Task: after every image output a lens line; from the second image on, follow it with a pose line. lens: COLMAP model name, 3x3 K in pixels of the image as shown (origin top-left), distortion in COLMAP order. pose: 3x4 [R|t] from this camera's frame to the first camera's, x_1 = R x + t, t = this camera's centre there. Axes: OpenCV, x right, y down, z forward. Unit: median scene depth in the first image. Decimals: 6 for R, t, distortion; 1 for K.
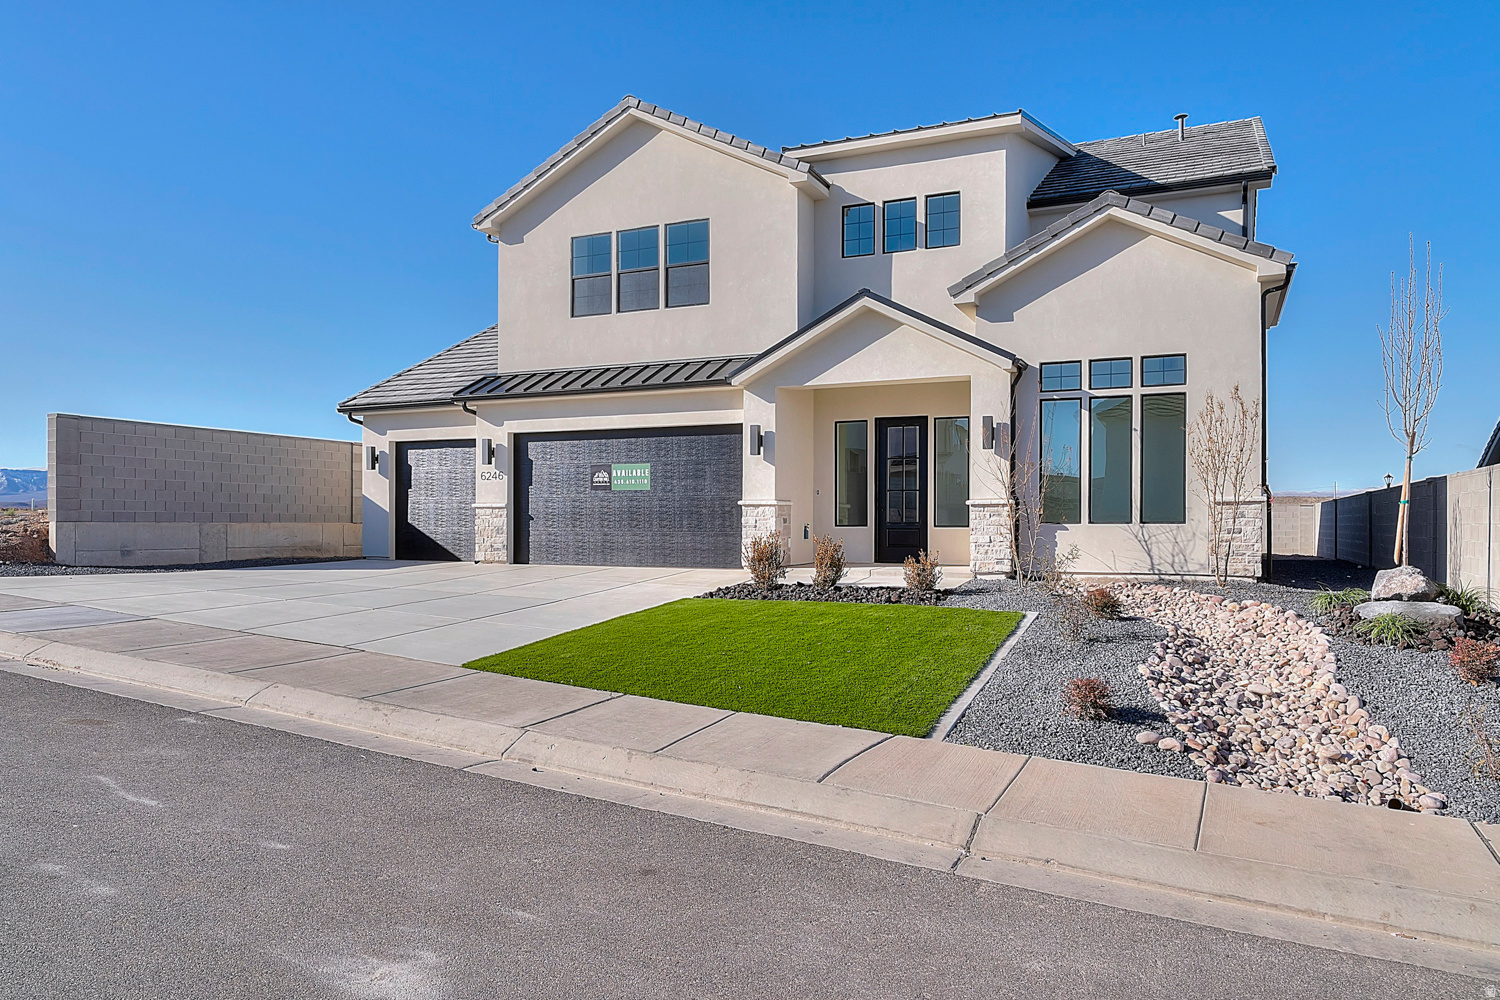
lens RADIAL K [[1031.6, 0, 750.0], [0, 1031.6, 500.0], [0, 0, 1]] dist [-0.006890, -0.001432]
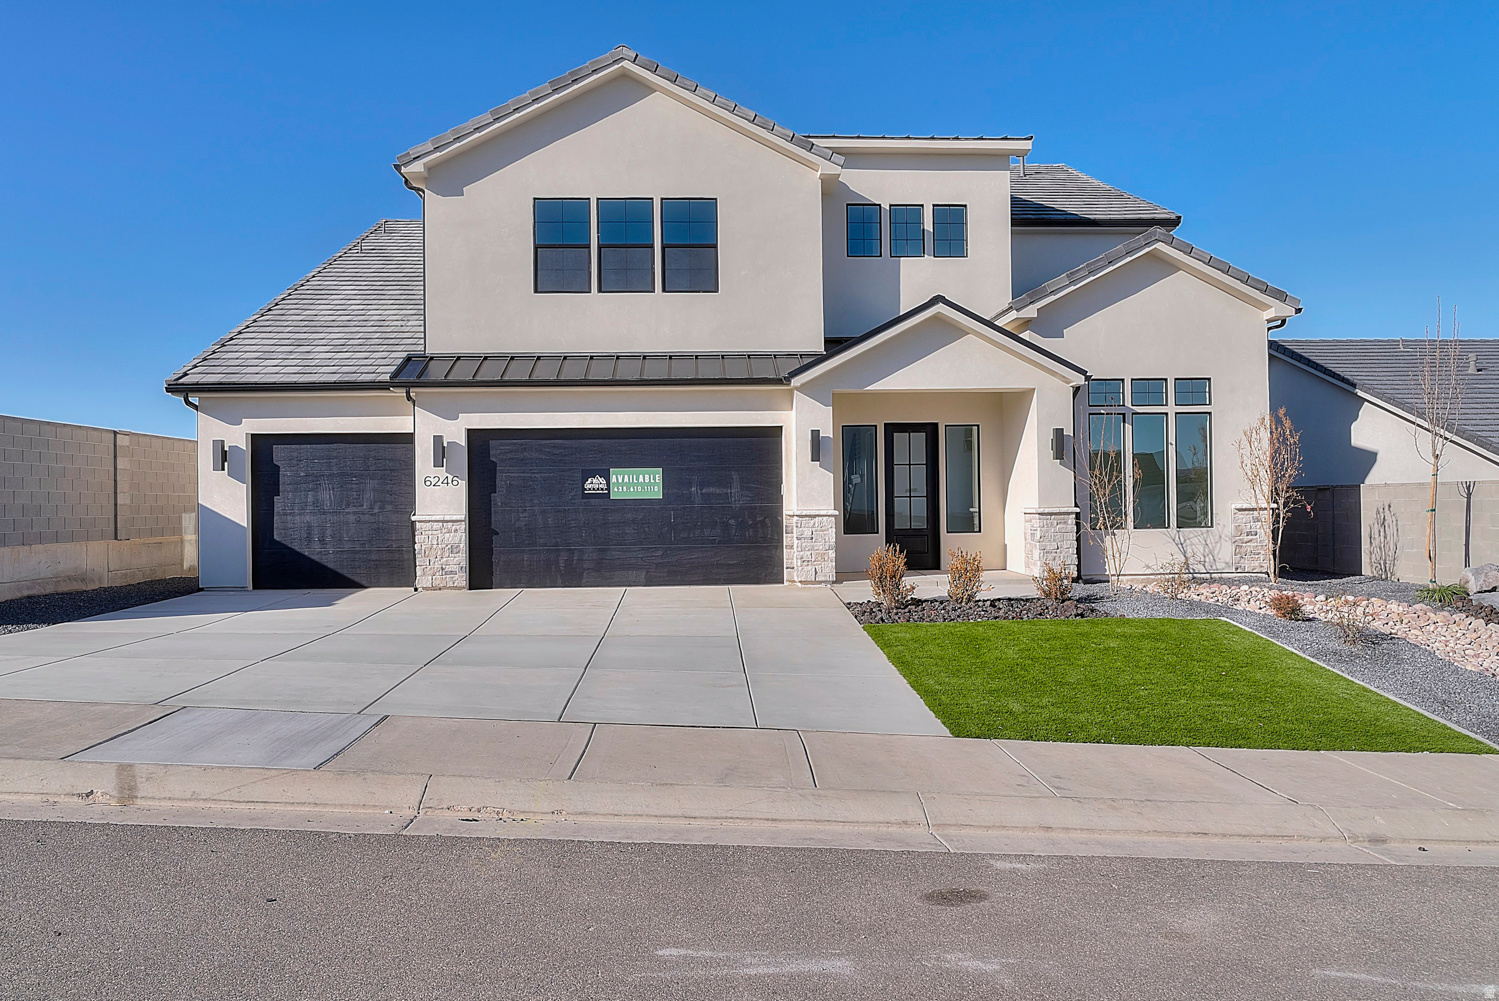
lens RADIAL K [[1028.0, 0, 753.7], [0, 1028.0, 472.6], [0, 0, 1]] dist [-0.010870, -0.002153]
pose [[0.882381, 0.000377, 0.470535, -0.445388], [0.004002, 0.999958, -0.008305, -0.024368], [-0.470518, 0.009211, 0.882342, 0.192691]]
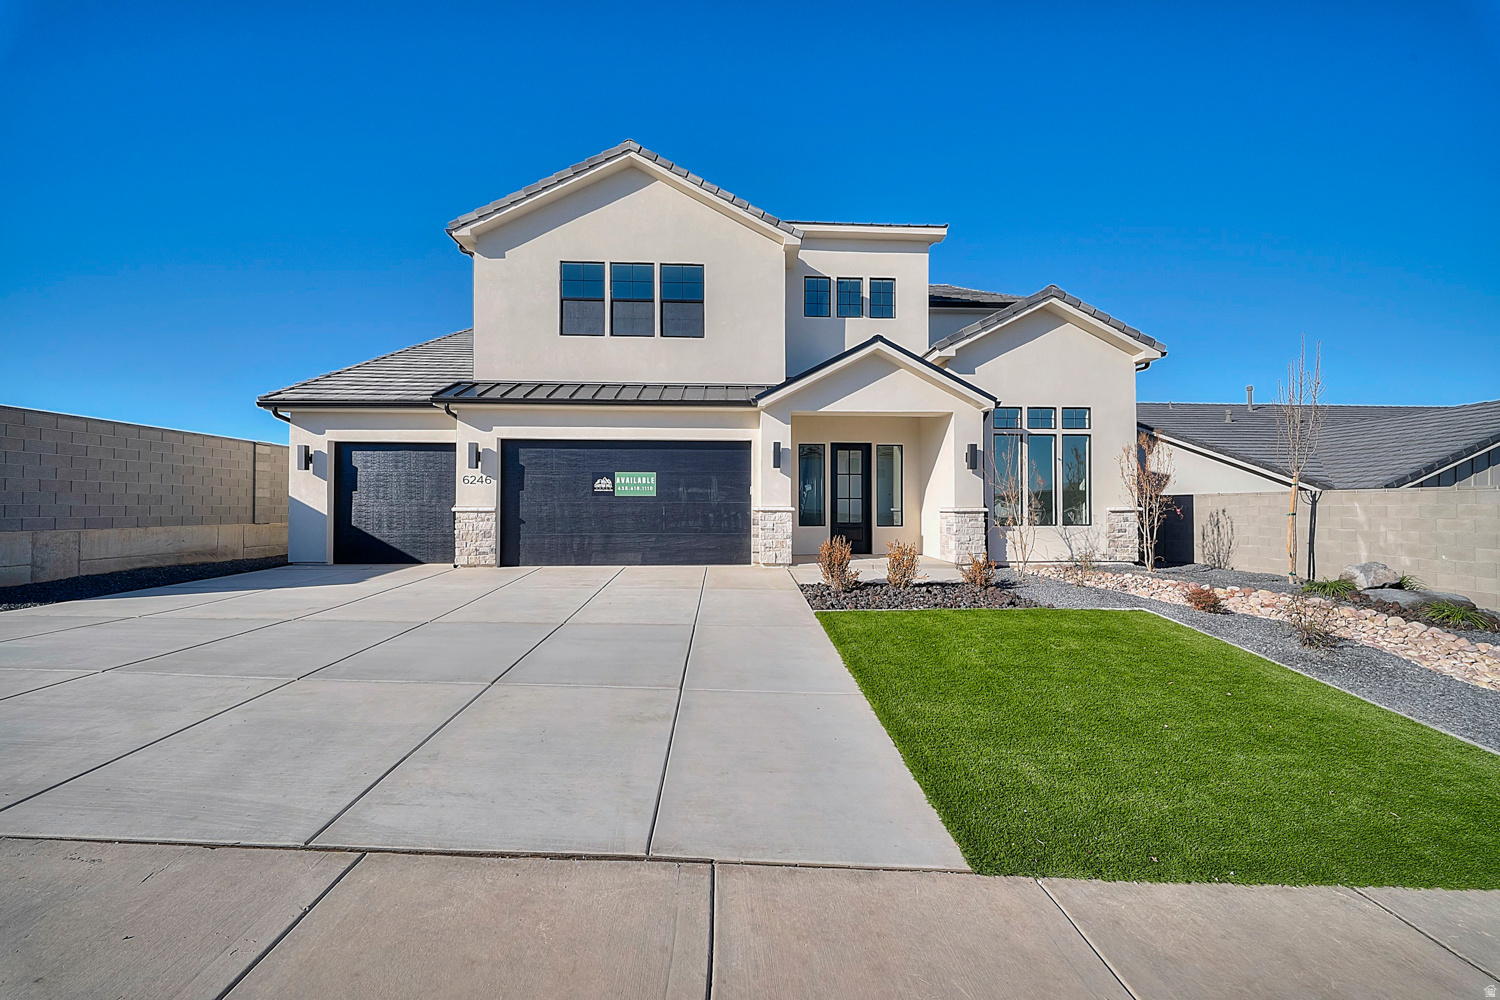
lens RADIAL K [[524.5, 0, 749.3], [0, 524.5, 493.9], [0, 0, 1]] dist [0.017142, -0.009394]
pose [[0.886316, 0.011011, 0.462950, -0.273032], [-0.009227, 0.999939, -0.006118, -0.009950], [-0.462989, 0.001151, 0.886364, 0.456147]]
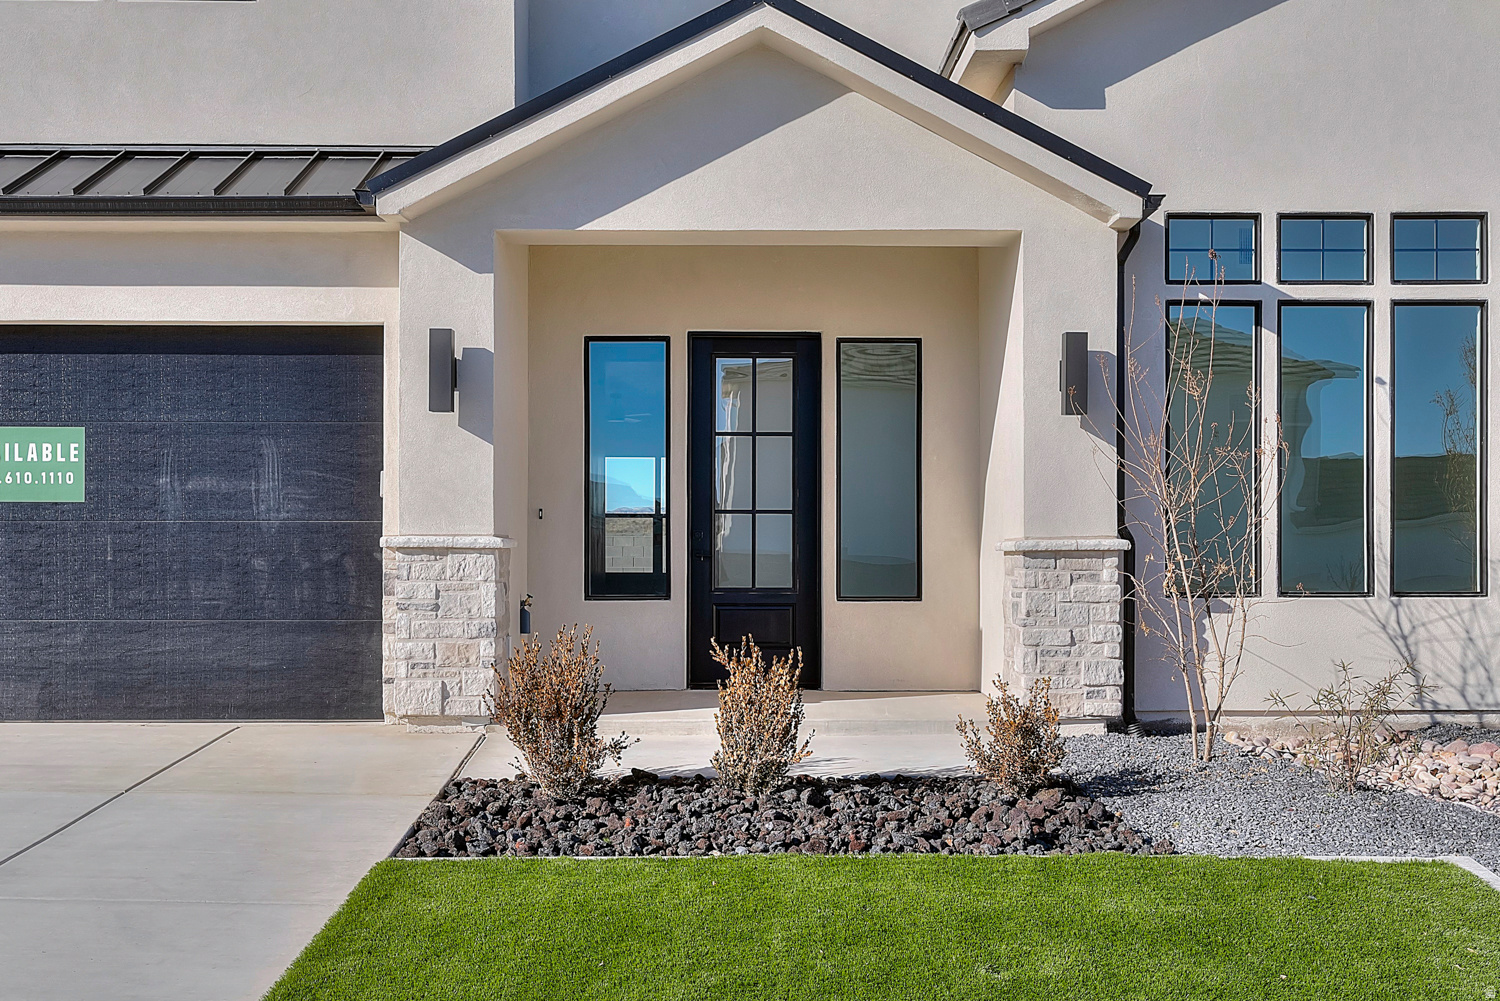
lens RADIAL K [[1707.1, 0, 750.0], [0, 1707.1, 500.5], [0, 0, 1]] dist [0.004666, 0.016924]
pose [[0.901810, 0.010652, 0.432001, -0.145491], [-0.008326, 0.999939, -0.007276, -0.008210], [-0.432052, 0.002964, 0.901844, 0.379406]]
